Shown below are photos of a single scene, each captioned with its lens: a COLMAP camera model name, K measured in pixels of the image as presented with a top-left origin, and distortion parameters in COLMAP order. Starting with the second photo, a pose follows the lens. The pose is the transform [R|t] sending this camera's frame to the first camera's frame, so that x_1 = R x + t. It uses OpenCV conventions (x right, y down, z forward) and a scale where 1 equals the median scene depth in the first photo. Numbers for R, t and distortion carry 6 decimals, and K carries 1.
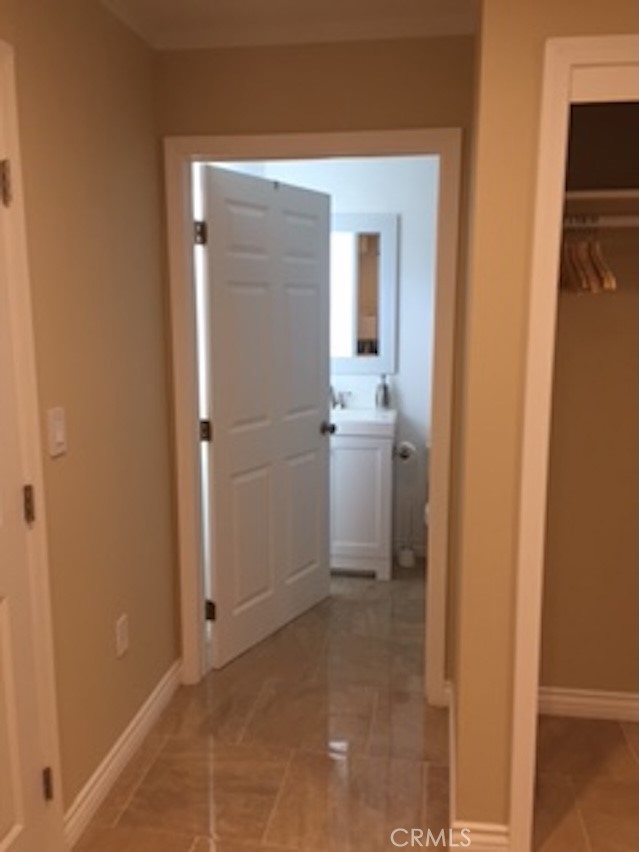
lens RADIAL K [[726.6, 0, 322.4], [0, 726.6, 424.3], [0, 0, 1]] dist [0.007962, -0.023662]
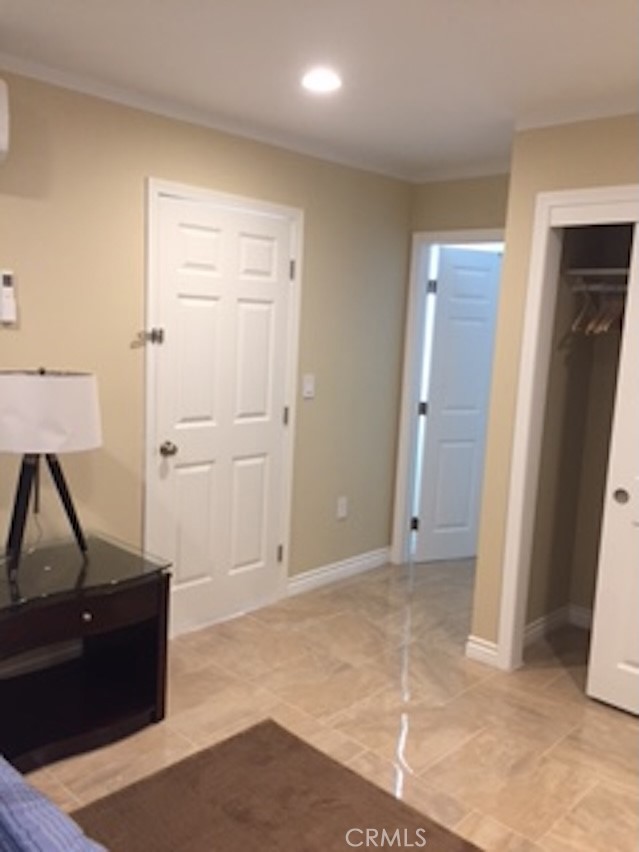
lens RADIAL K [[726.6, 0, 319.8], [0, 726.6, 430.4], [0, 0, 1]] dist [0.007962, -0.023662]
pose [[0.821820, 0.126839, -0.555450, 0.577594], [-0.145078, 0.989356, 0.011273, 0.075483], [0.550967, 0.071319, 0.831474, -0.481964]]
